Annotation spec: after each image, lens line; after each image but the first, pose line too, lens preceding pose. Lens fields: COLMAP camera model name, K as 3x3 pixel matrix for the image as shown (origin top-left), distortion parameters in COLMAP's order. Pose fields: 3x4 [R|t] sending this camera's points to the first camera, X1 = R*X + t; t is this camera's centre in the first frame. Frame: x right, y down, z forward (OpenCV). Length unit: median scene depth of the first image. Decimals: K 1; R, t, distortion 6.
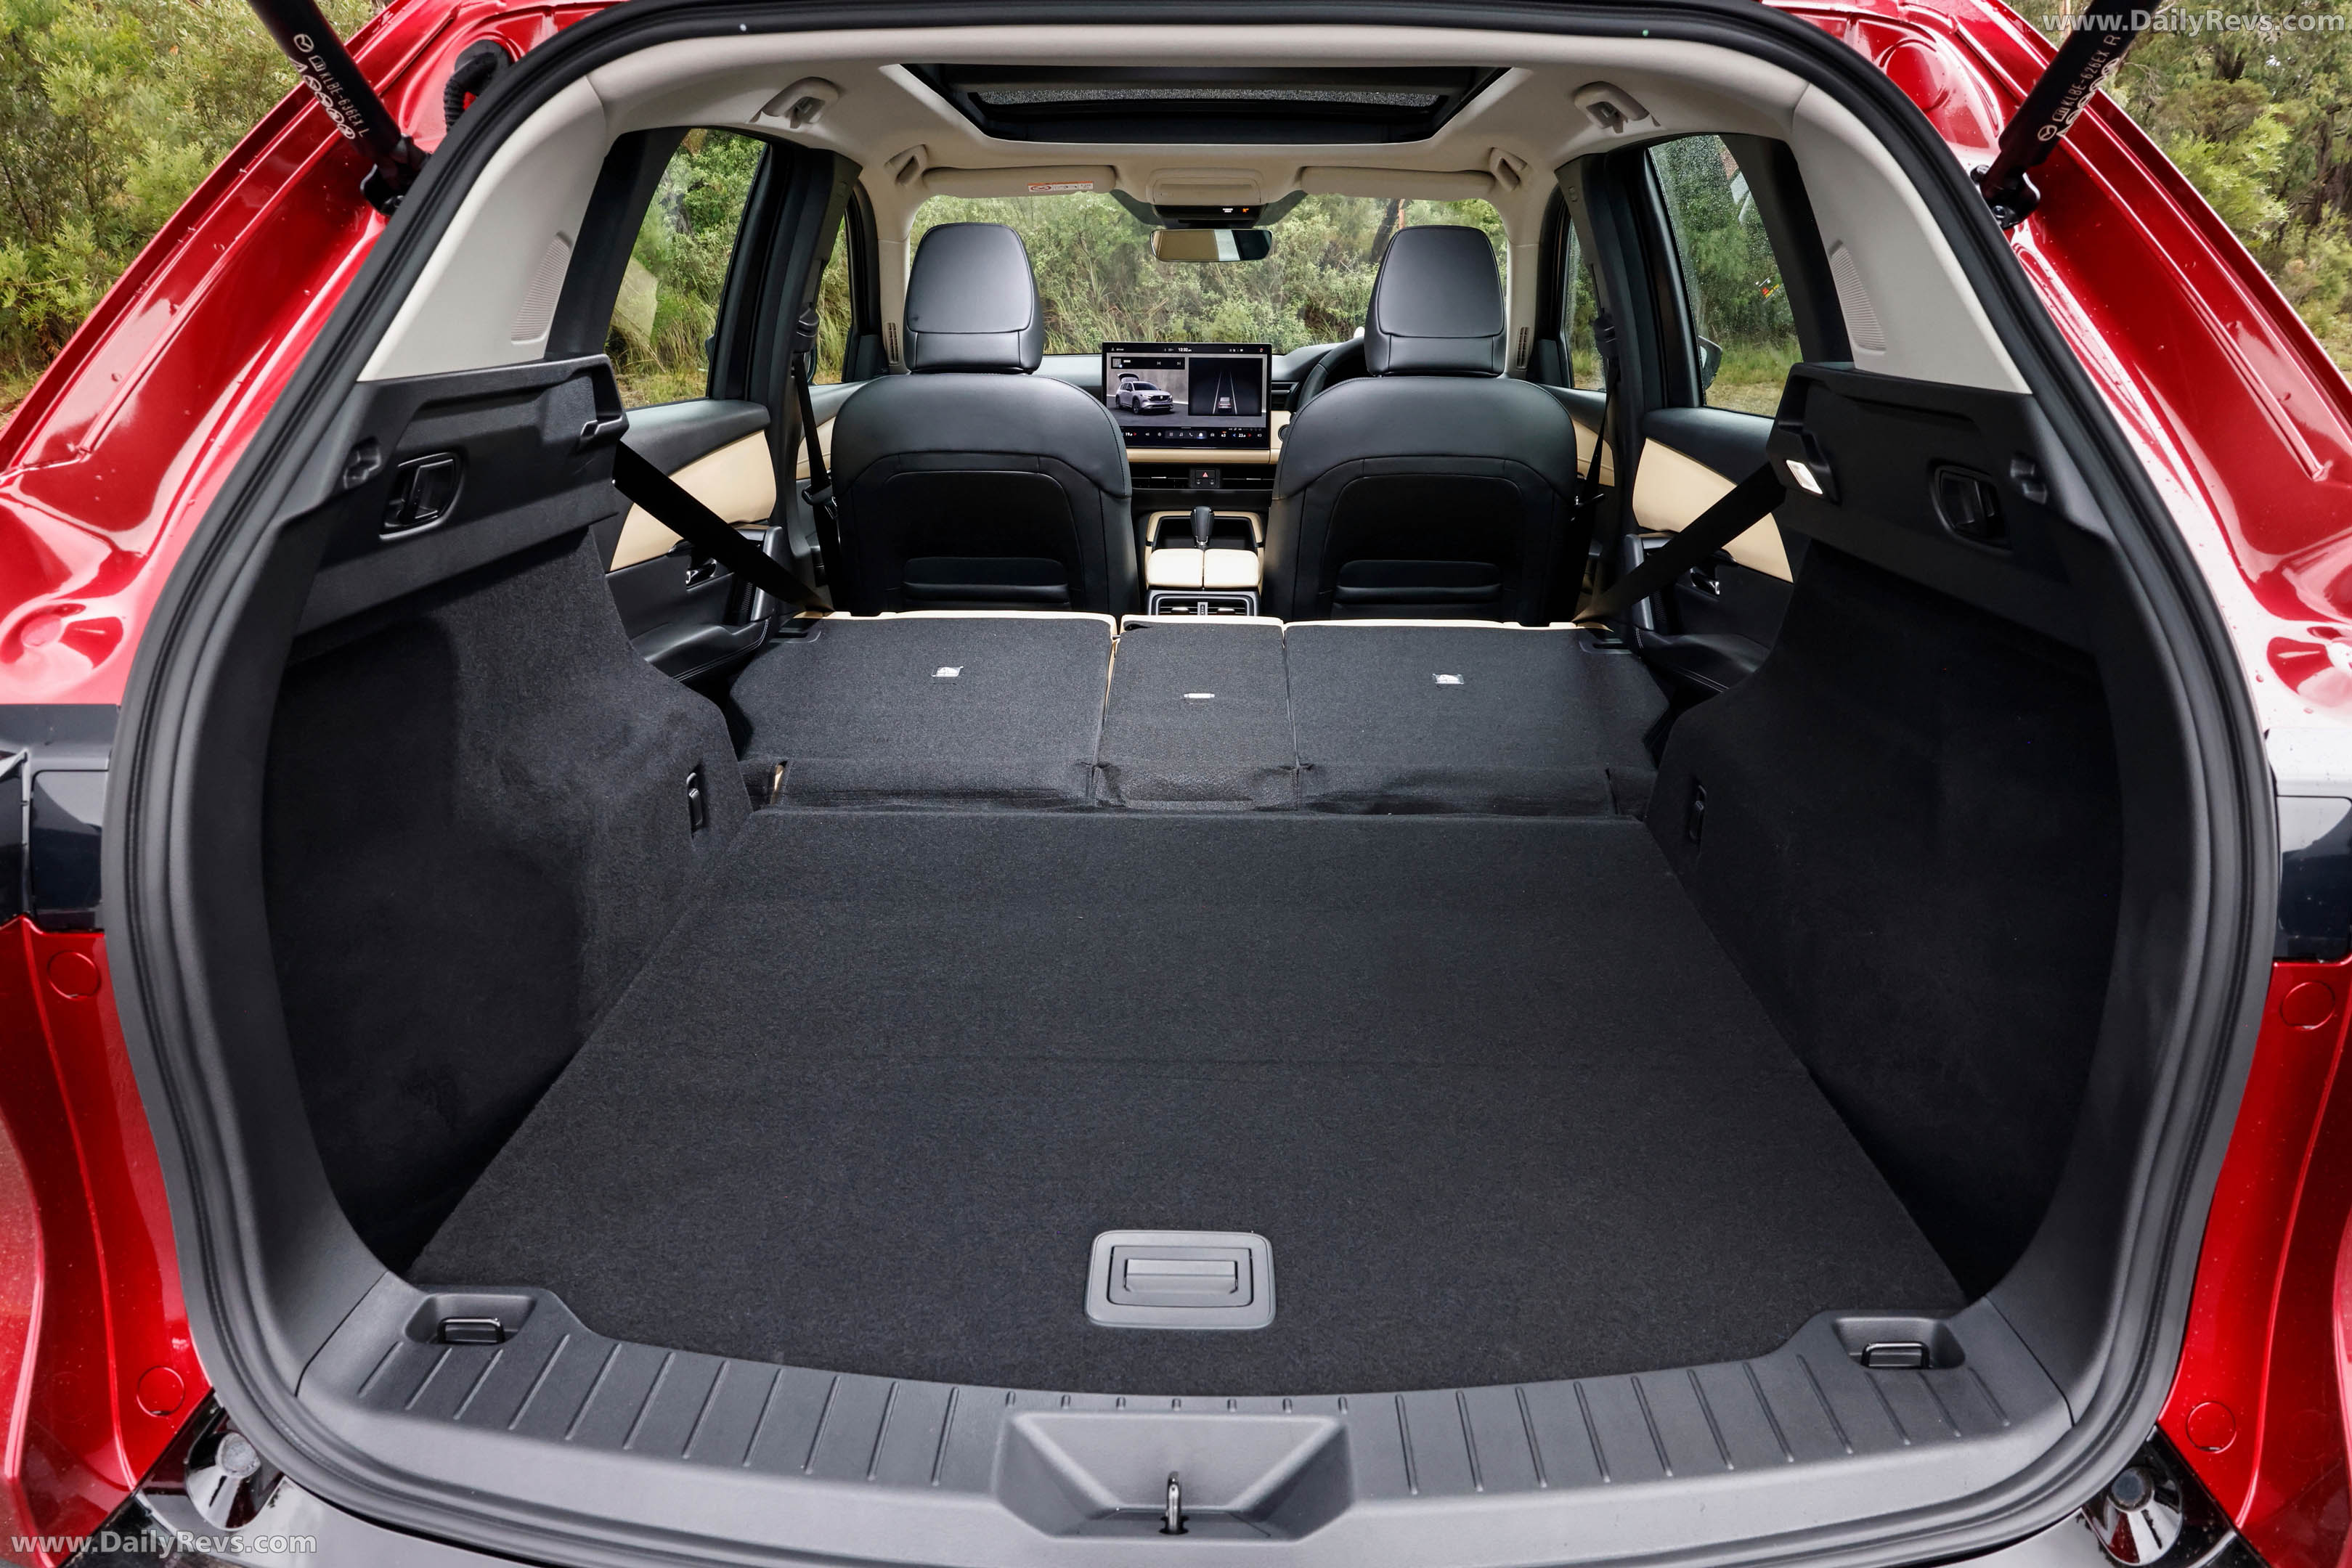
lens RADIAL K [[1559.5, 0, 1171.2], [0, 1559.5, 761.2], [0, 0, 1]] dist [-0.003771, 0.006257]
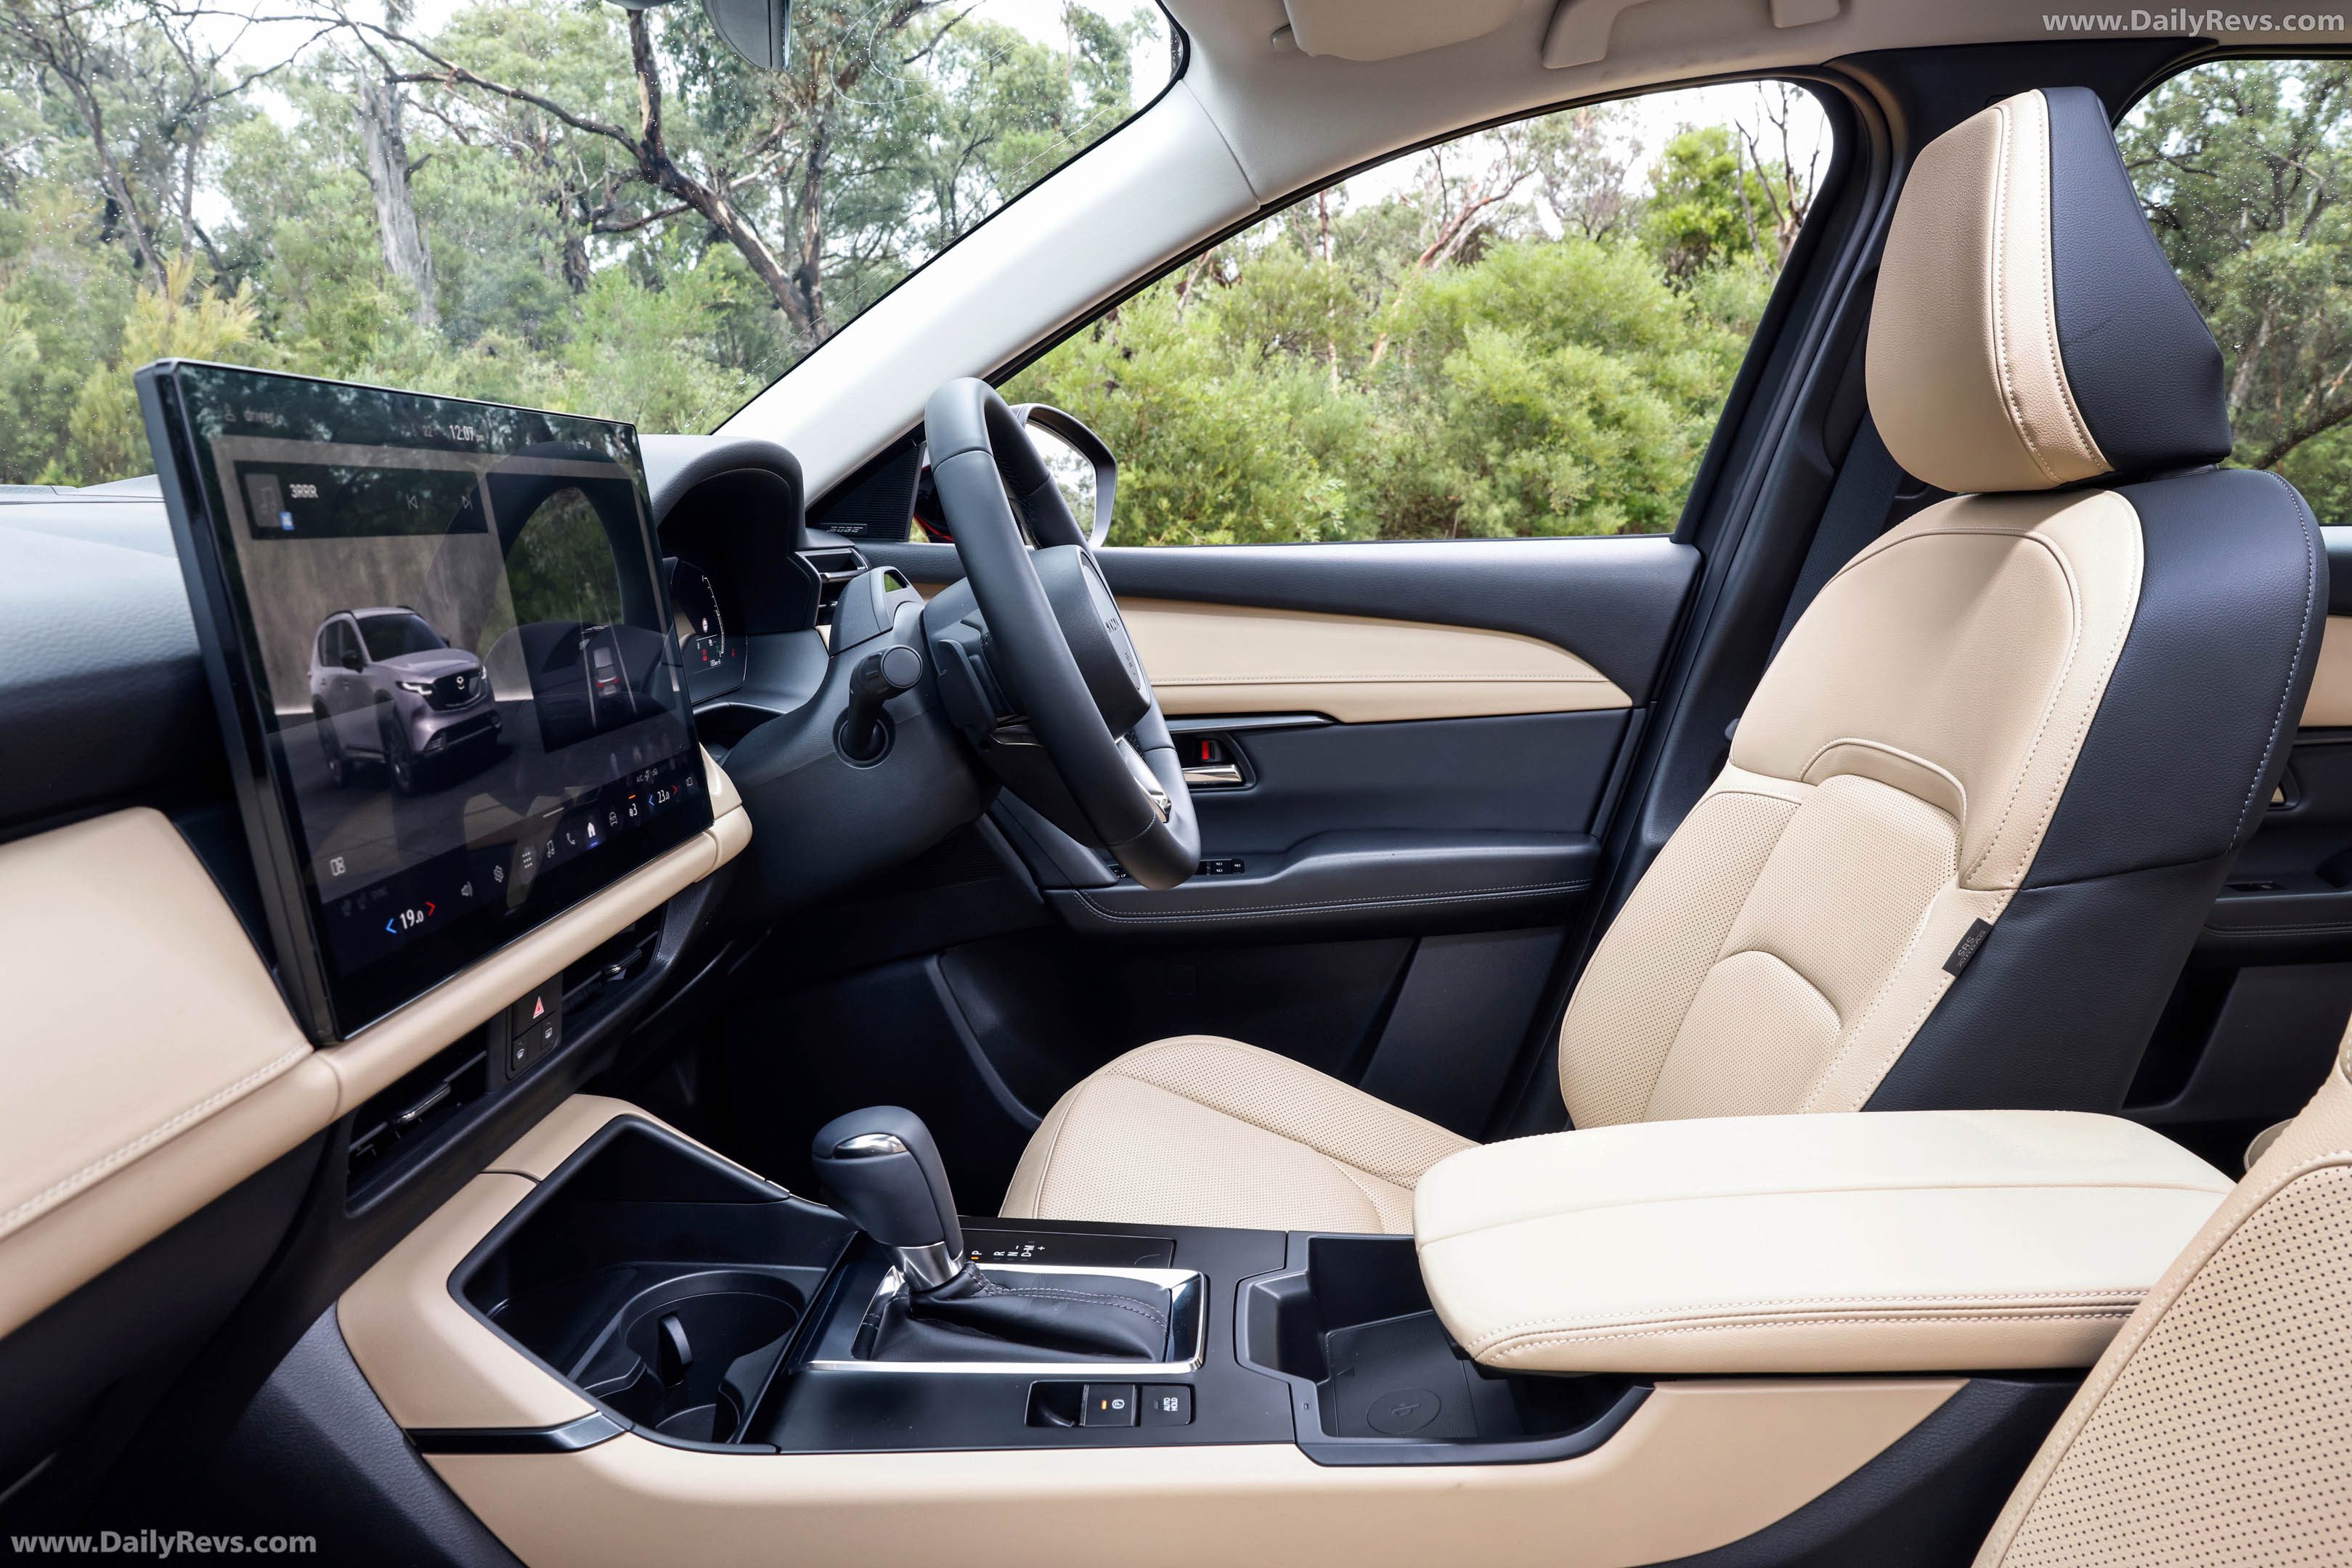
lens RADIAL K [[1559.5, 0, 1174.3], [0, 1559.5, 777.4], [0, 0, 1]] dist [-0.003771, 0.006257]
pose [[0.043424, -0.178829, 0.982921, -0.617523], [0.285766, 0.944966, 0.159299, -0.757923], [-0.957315, 0.273968, 0.092137, 3.009461]]
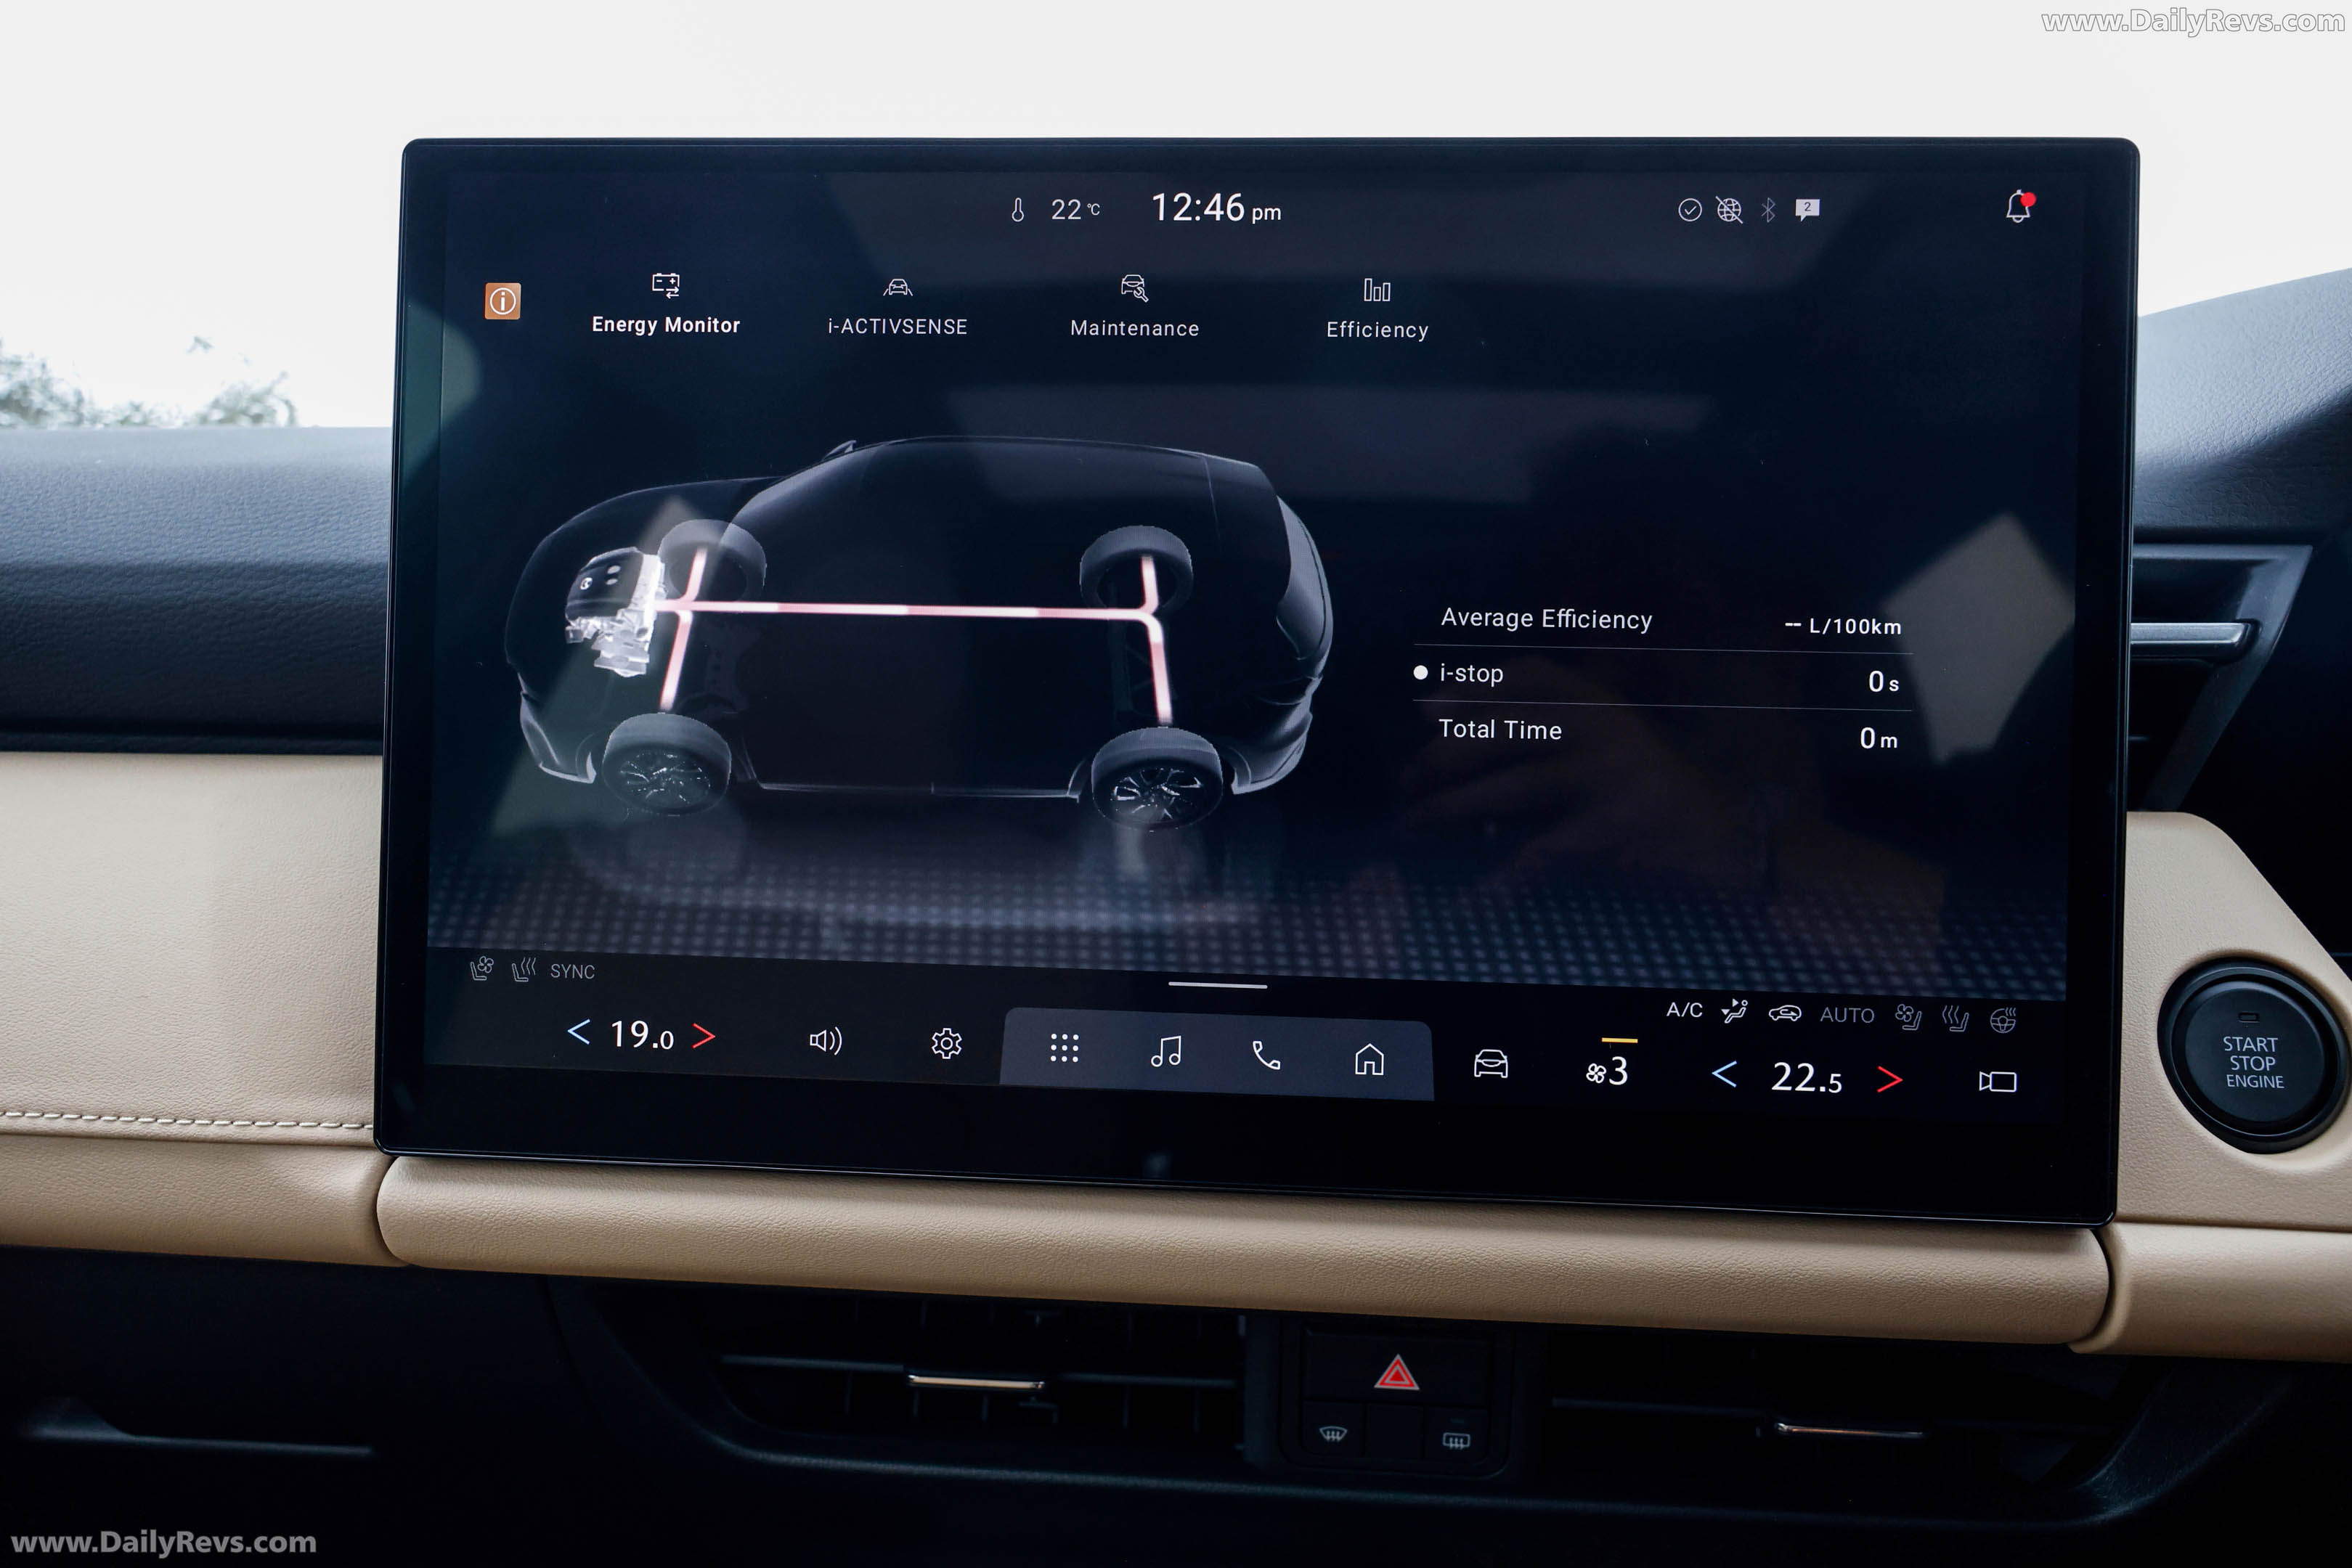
lens RADIAL K [[1559.5, 0, 1196.3], [0, 1559.5, 784.5], [0, 0, 1]] dist [-0.003771, 0.006257]
pose [[0.997653, 0.014432, -0.066935, 0.048451], [-0.024101, 0.988995, -0.145975, -0.706777], [0.064092, 0.147246, 0.987021, 3.006933]]
